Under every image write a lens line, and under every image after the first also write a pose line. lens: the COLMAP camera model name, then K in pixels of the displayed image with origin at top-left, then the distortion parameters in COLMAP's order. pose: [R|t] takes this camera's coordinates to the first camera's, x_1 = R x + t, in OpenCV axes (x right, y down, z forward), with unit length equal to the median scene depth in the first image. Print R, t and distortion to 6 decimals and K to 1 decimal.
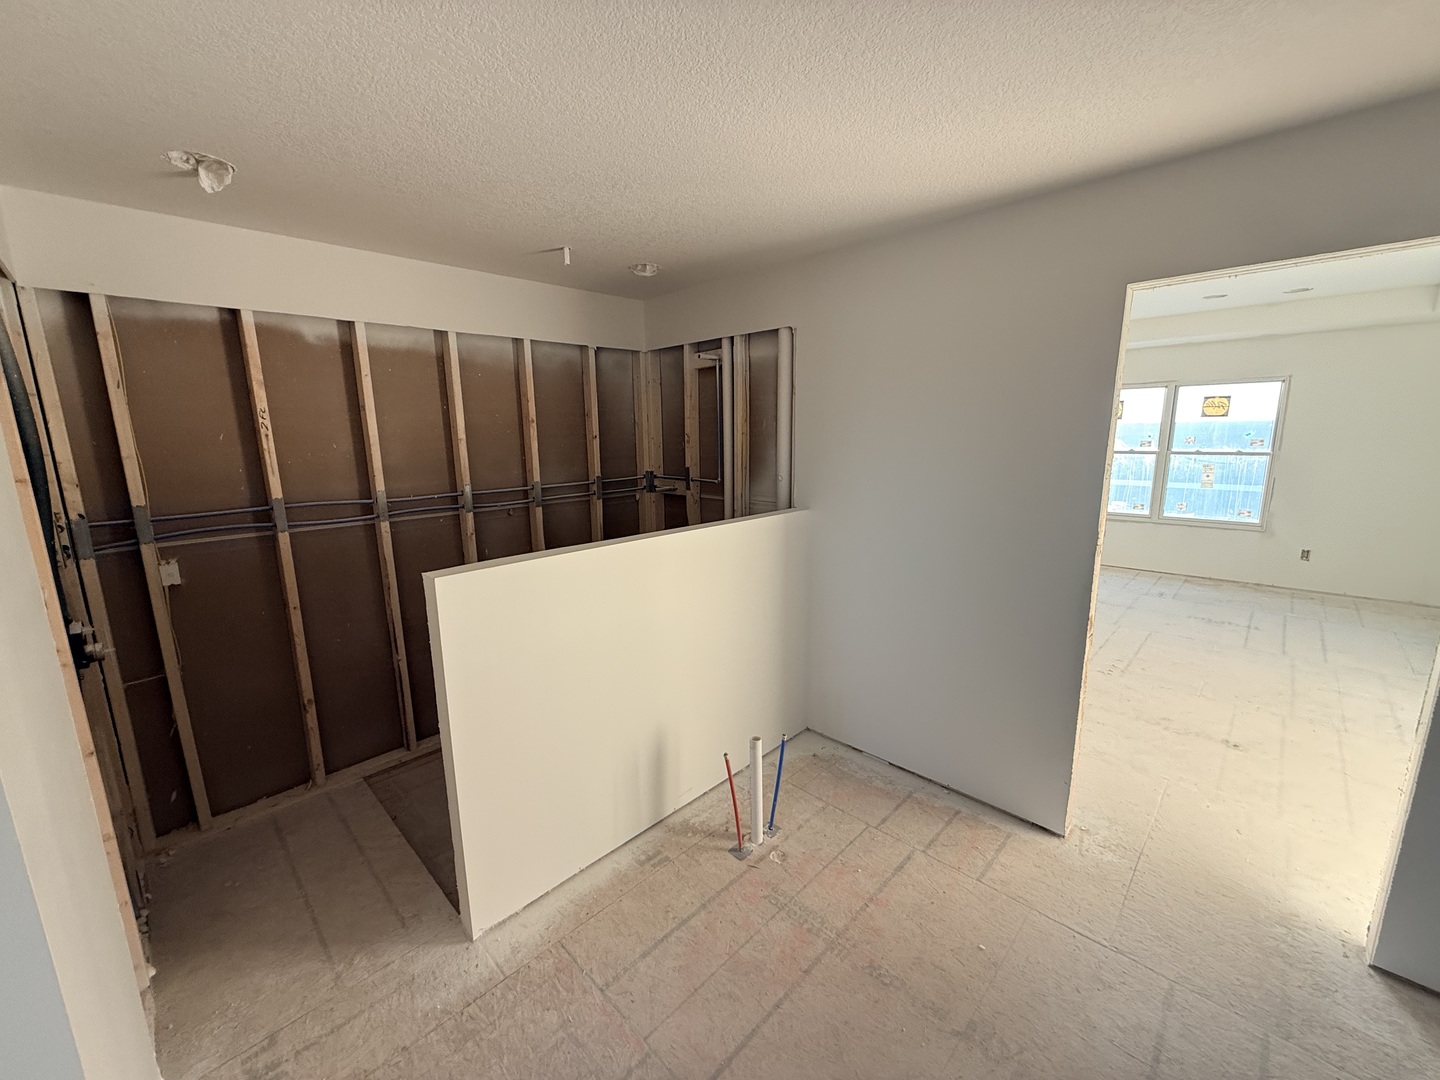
lens RADIAL K [[571.0, 0, 718.6], [0, 571.0, 535.4], [0, 0, 1]] dist [-0.000567, -0.000039]
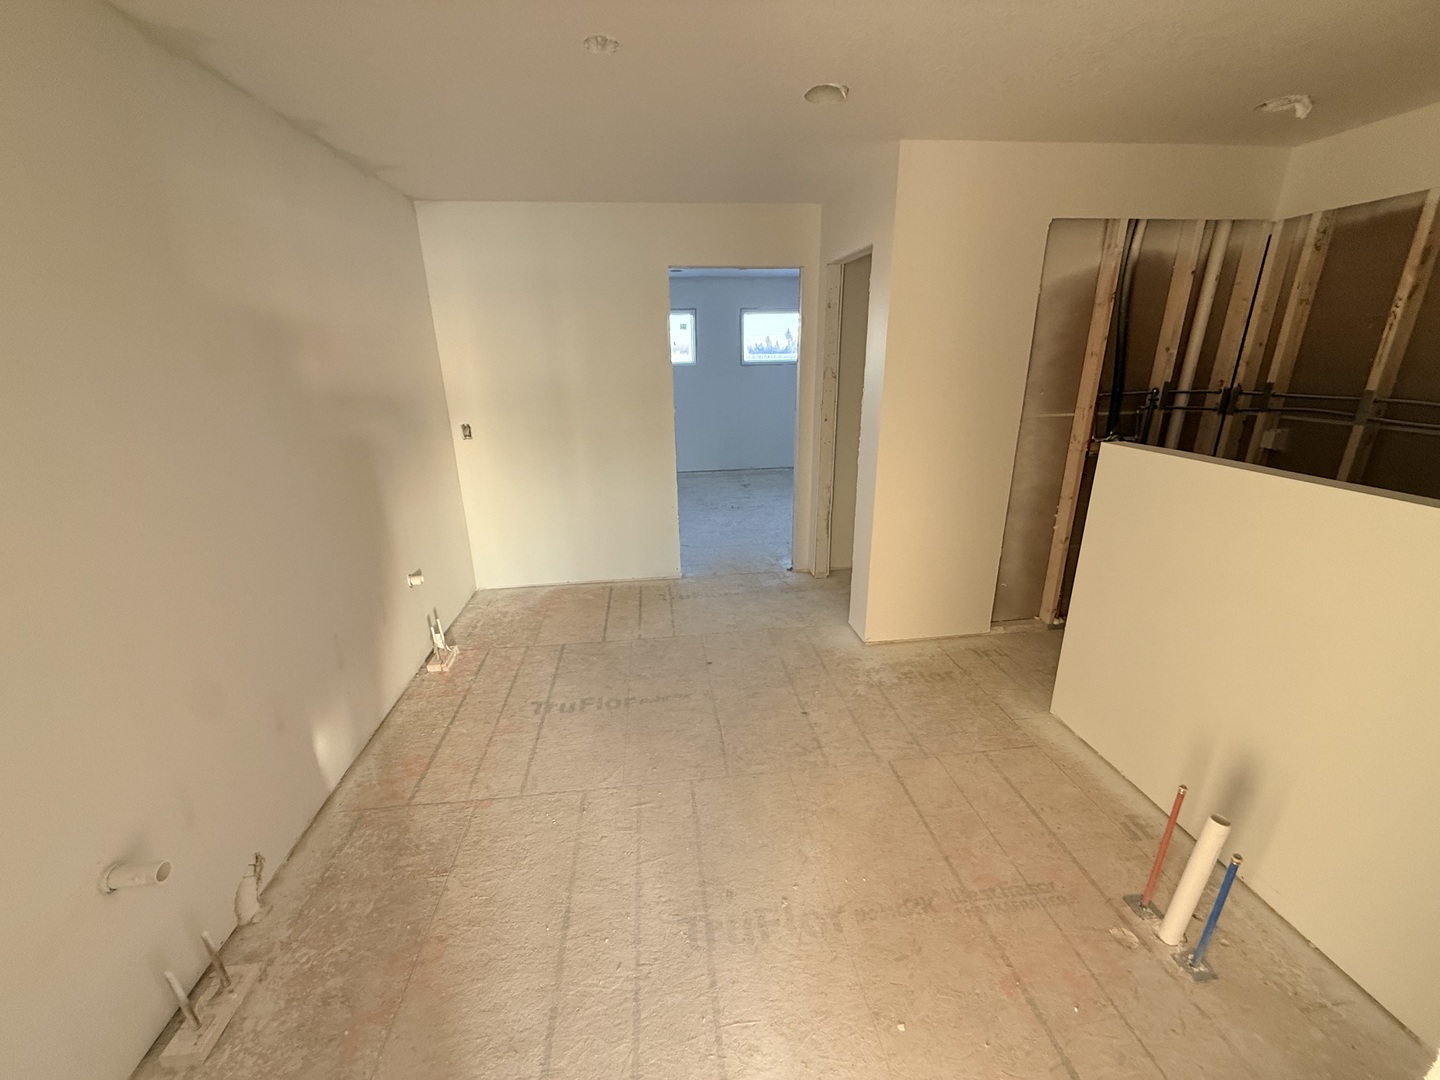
lens RADIAL K [[571.0, 0, 718.6], [0, 571.0, 535.4], [0, 0, 1]] dist [-0.000567, -0.000039]
pose [[-0.616185, 0.273198, -0.738701, 0.764859], [-0.116139, 0.896142, 0.428301, -0.137426], [0.778992, 0.349705, -0.520460, 0.742237]]
